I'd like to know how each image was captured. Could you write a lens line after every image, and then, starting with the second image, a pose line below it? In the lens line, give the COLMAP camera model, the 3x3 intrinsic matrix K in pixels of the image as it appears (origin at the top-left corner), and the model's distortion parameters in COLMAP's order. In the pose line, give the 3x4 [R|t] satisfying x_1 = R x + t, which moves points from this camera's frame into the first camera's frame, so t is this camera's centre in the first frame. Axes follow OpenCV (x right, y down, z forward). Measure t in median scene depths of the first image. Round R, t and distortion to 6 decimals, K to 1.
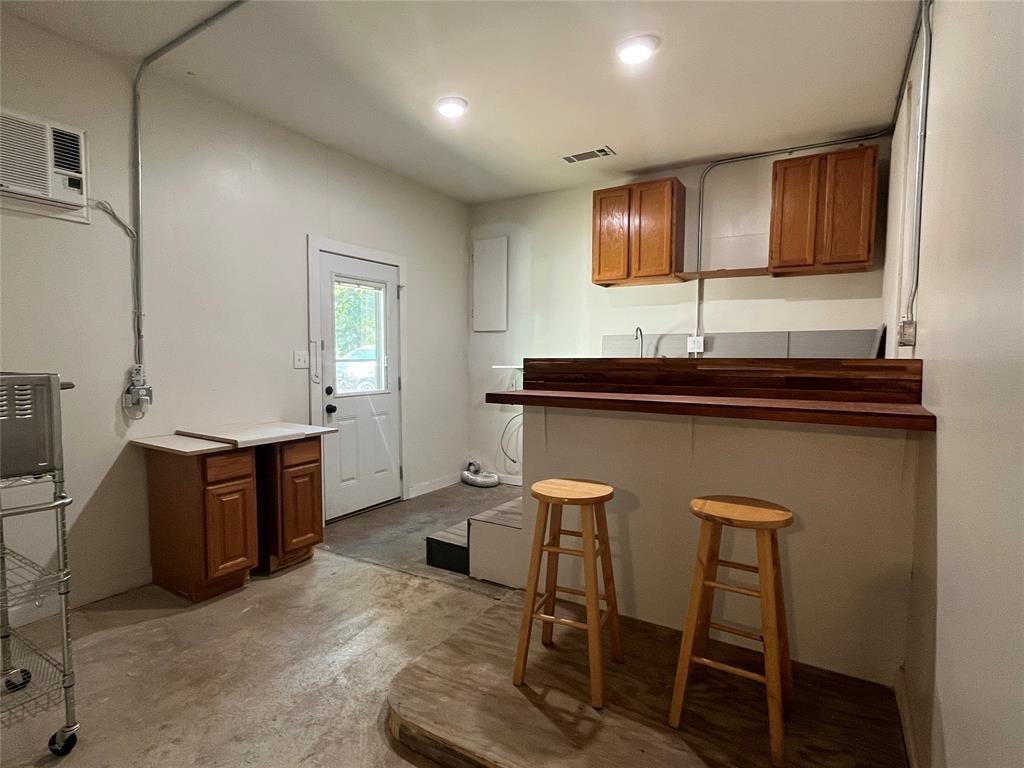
lens RADIAL K [[517.1, 0, 512.0], [0, 517.1, 384.0], [0, 0, 1]] dist [-0.000072, 0.000969]
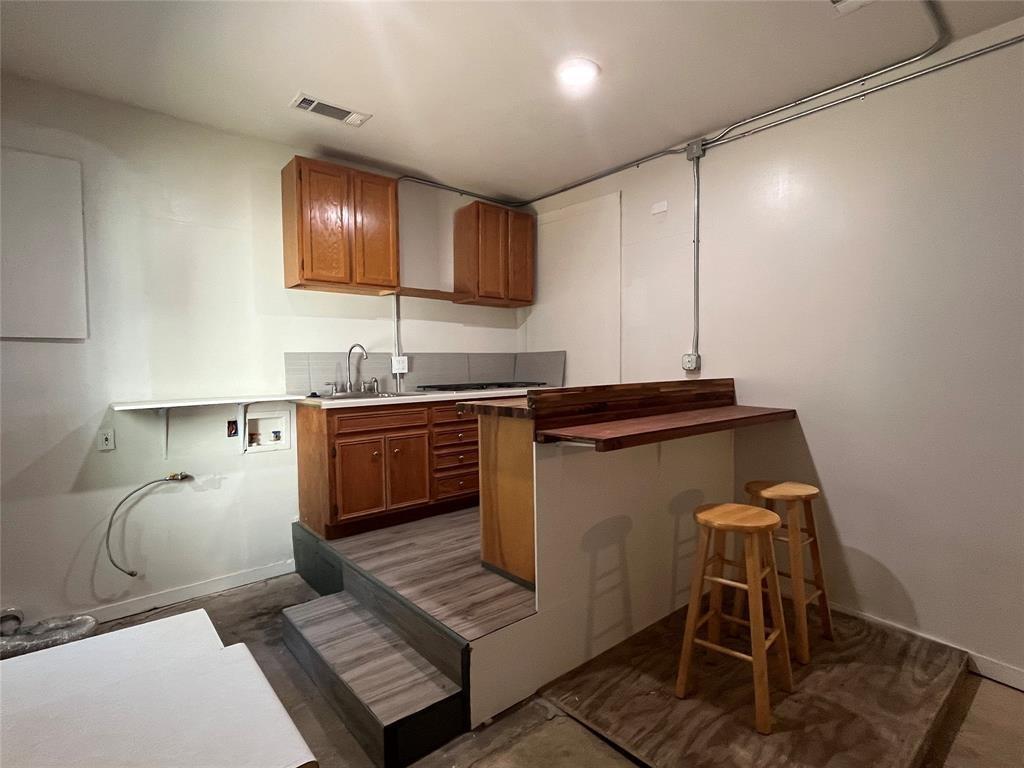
lens RADIAL K [[517.1, 0, 512.0], [0, 517.1, 384.0], [0, 0, 1]] dist [-0.000072, 0.000969]
pose [[0.318386, -0.045519, 0.946868, -0.485061], [0.063800, 0.997611, 0.026506, -0.055266], [-0.945812, 0.051971, 0.320530, 0.529796]]
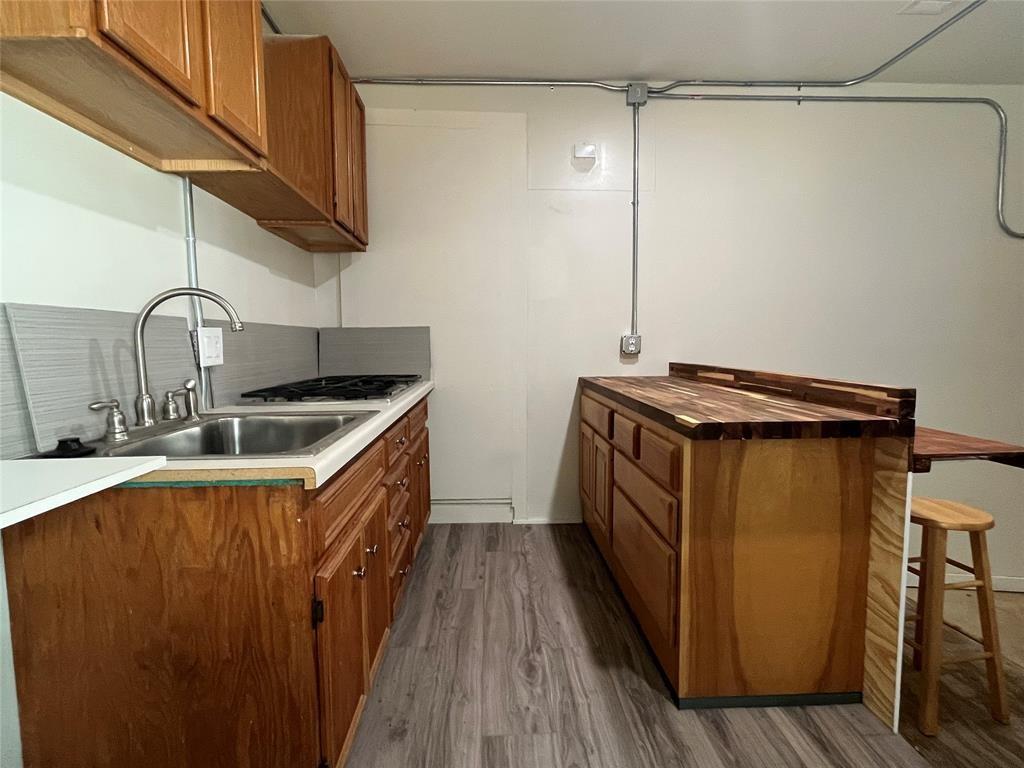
lens RADIAL K [[517.1, 0, 512.0], [0, 517.1, 384.0], [0, 0, 1]] dist [-0.000072, 0.000969]
pose [[-0.543674, -0.069393, 0.836423, -0.116575], [0.047834, 0.992394, 0.113425, -0.084805], [-0.837932, 0.101676, -0.536220, 1.056355]]
